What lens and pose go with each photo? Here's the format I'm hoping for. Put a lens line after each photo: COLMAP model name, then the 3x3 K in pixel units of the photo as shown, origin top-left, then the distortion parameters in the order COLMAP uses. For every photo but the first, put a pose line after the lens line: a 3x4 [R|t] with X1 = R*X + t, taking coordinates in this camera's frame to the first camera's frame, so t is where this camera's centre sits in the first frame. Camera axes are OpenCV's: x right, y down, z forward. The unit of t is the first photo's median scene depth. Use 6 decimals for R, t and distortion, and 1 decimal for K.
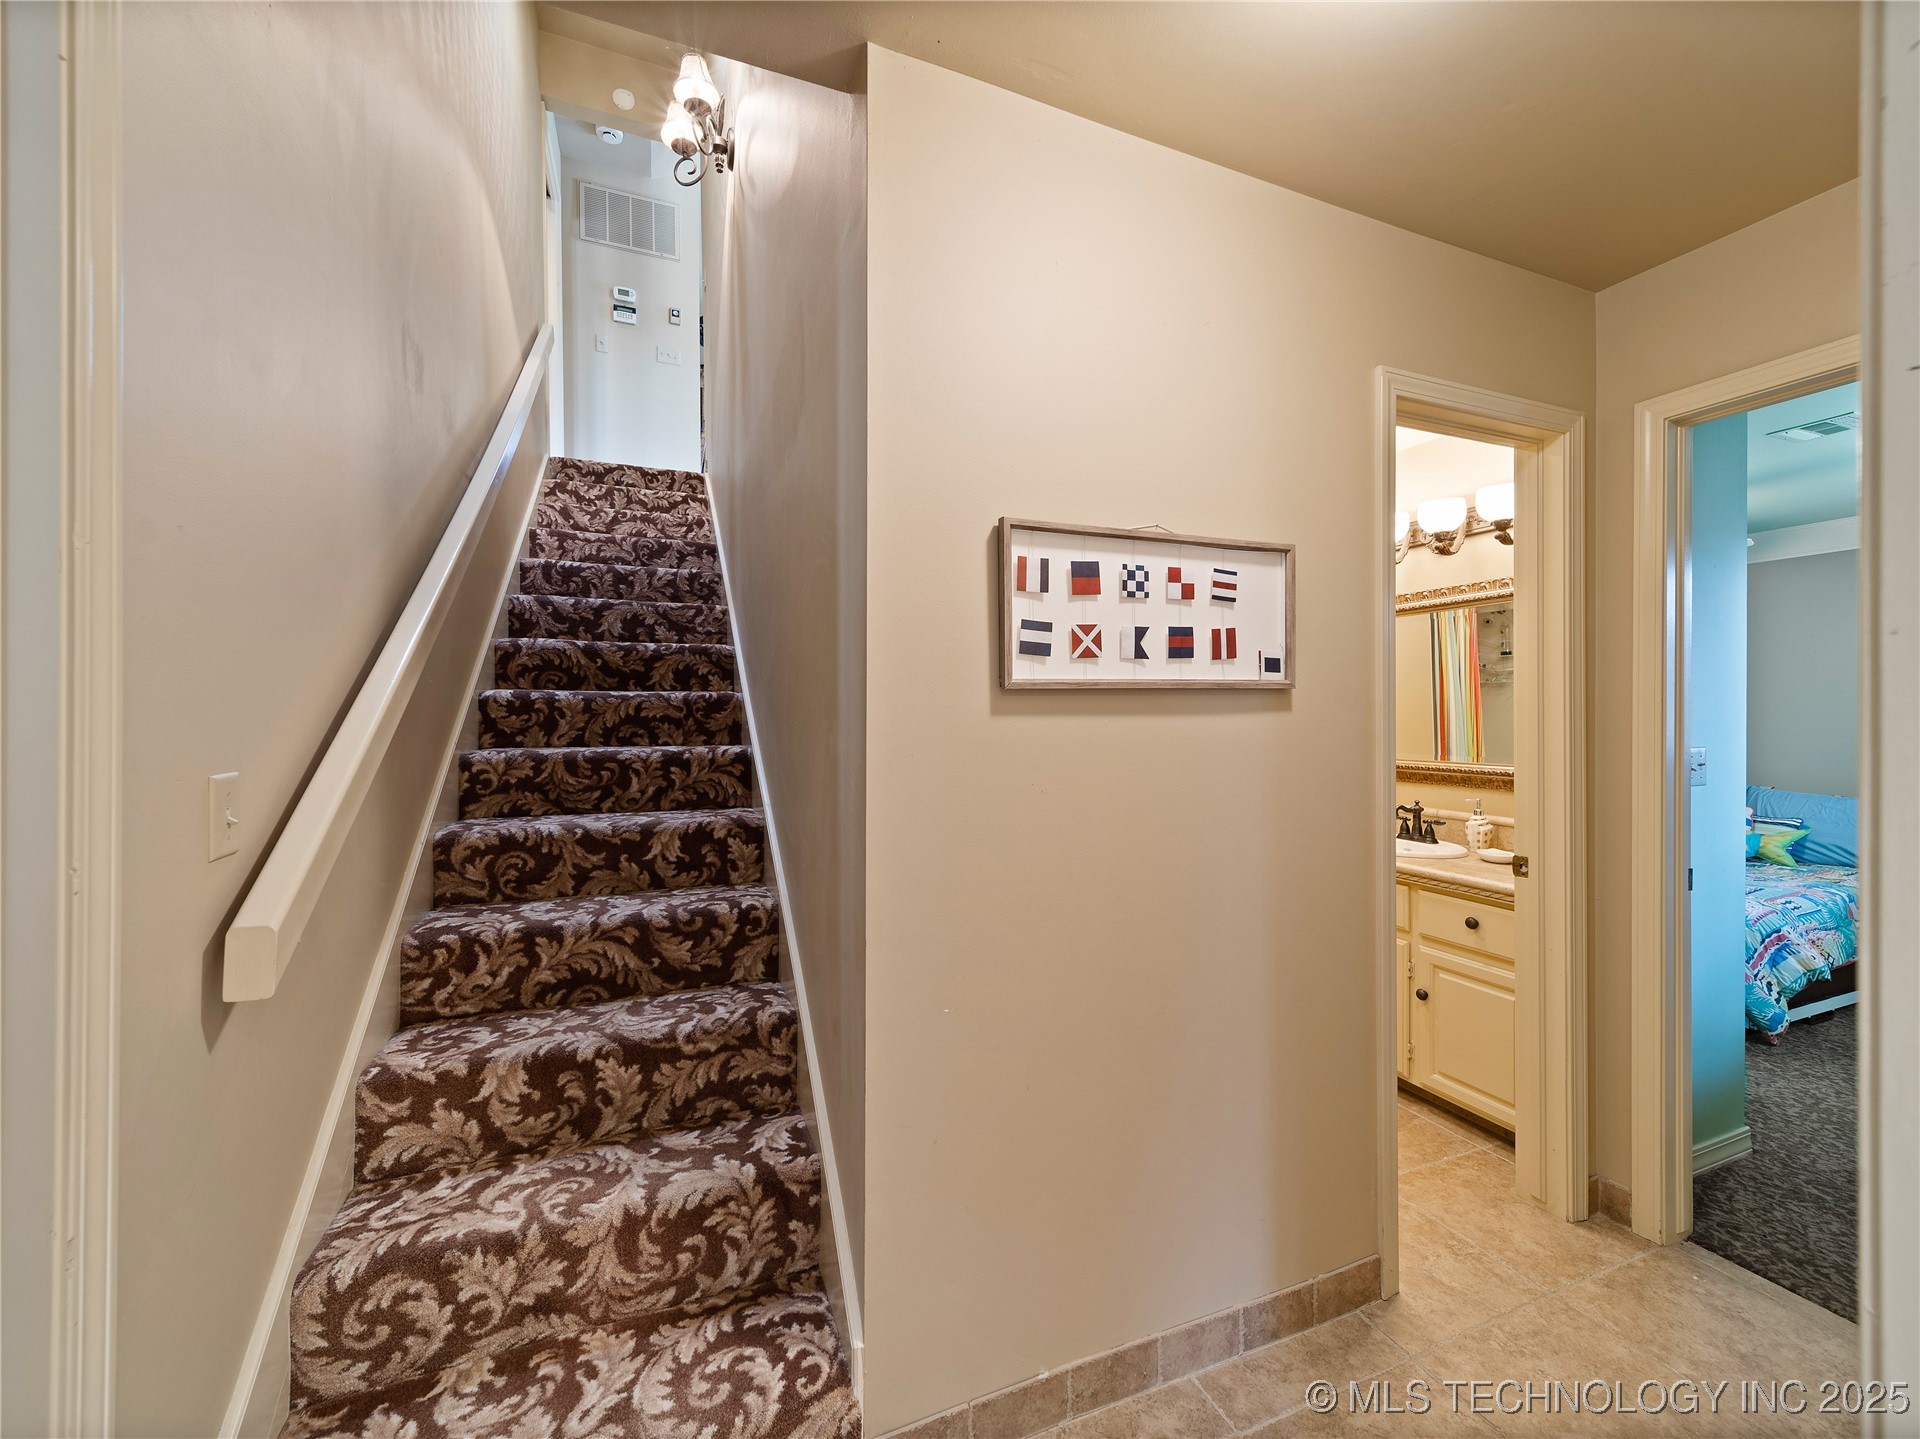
lens RADIAL K [[771.3, 0, 961.4], [0, 771.3, 710.1], [0, 0, 1]] dist [0.000300, 0.000103]
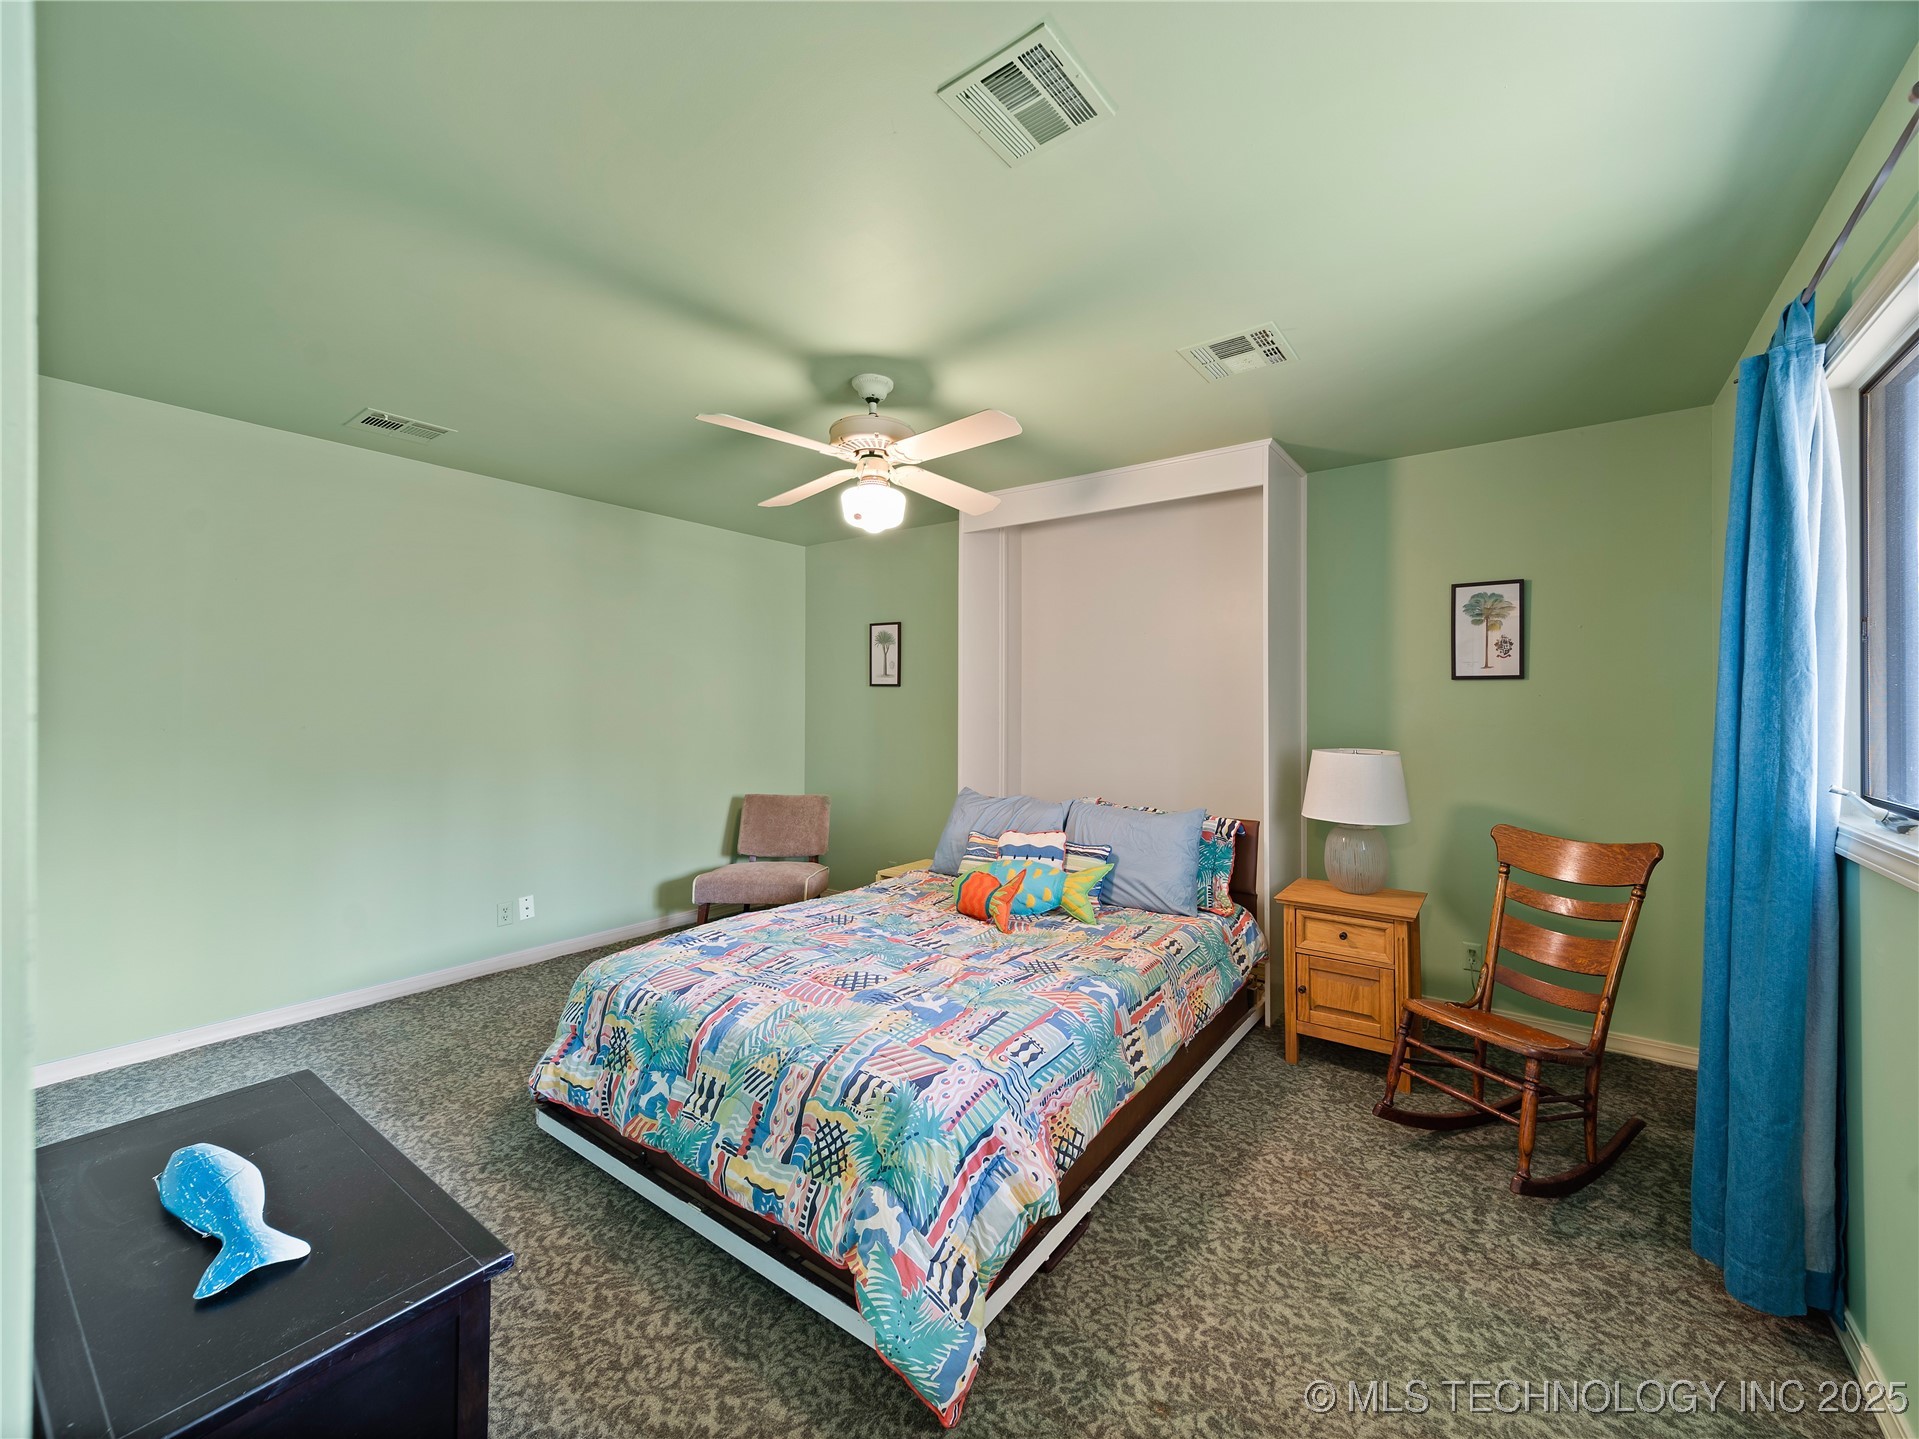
lens RADIAL K [[770.9, 0, 963.3], [0, 770.9, 720.7], [0, 0, 1]] dist [0.000300, 0.000103]
pose [[0.852489, 0.001385, 0.522744, 0.639265], [-0.003457, 0.999990, 0.002989, 0.008511], [-0.522735, -0.004355, 0.852484, 0.471641]]
